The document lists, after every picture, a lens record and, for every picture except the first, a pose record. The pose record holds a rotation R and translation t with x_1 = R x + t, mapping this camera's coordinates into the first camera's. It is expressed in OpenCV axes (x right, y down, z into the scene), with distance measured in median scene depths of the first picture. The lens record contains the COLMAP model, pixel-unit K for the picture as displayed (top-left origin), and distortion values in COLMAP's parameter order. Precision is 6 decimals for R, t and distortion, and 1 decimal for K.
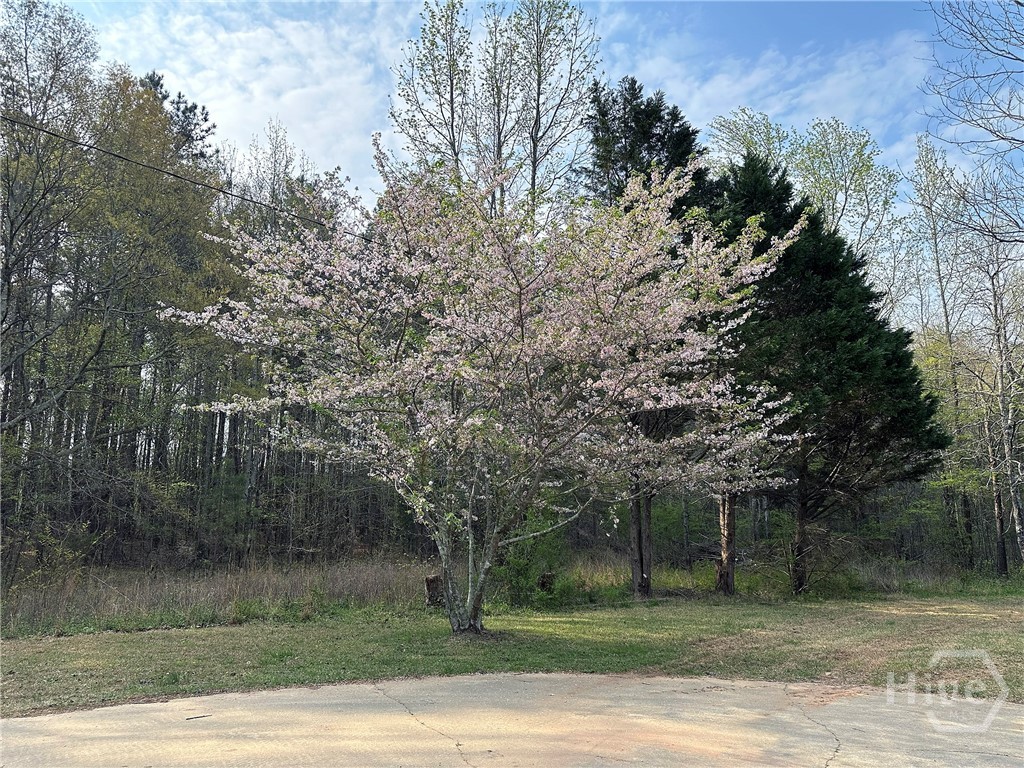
lens RADIAL K [[711.3, 0, 511.7], [0, 711.3, 381.5], [0, 0, 1]] dist [-0.006734, -0.003839]
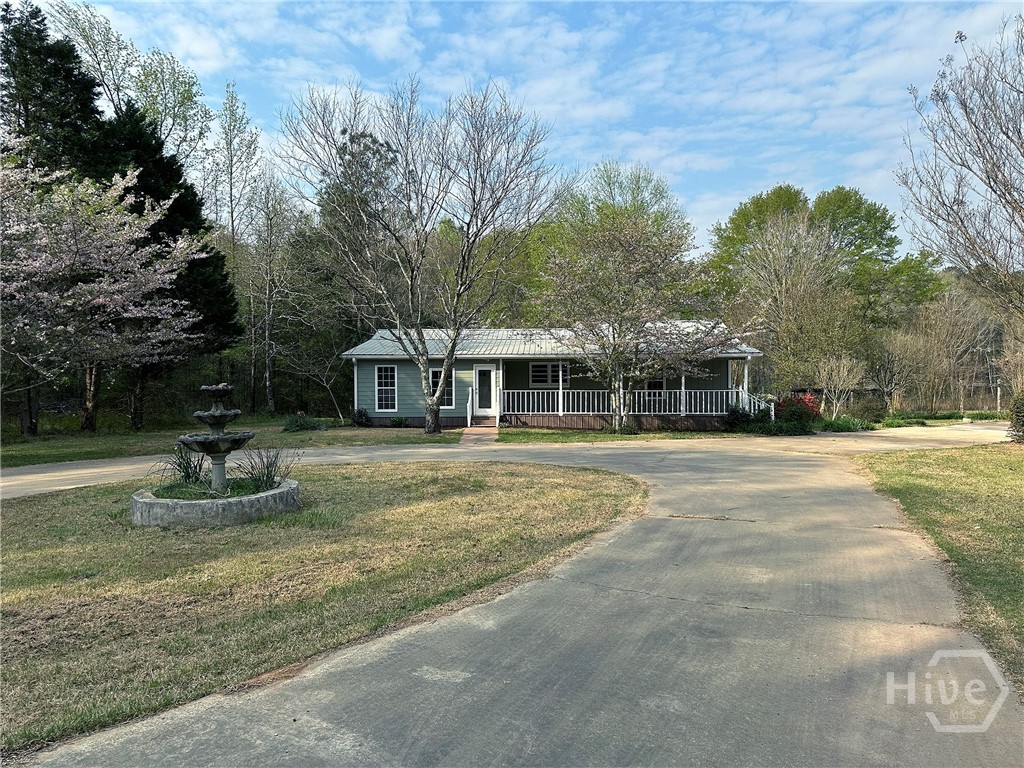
lens RADIAL K [[711.3, 0, 512.2], [0, 711.3, 382.2], [0, 0, 1]] dist [-0.006734, -0.003839]
pose [[0.557585, -0.011180, 0.830045, -0.371316], [-0.152186, 0.981585, 0.115453, -0.077172], [-0.816051, -0.190697, 0.545616, -0.389306]]
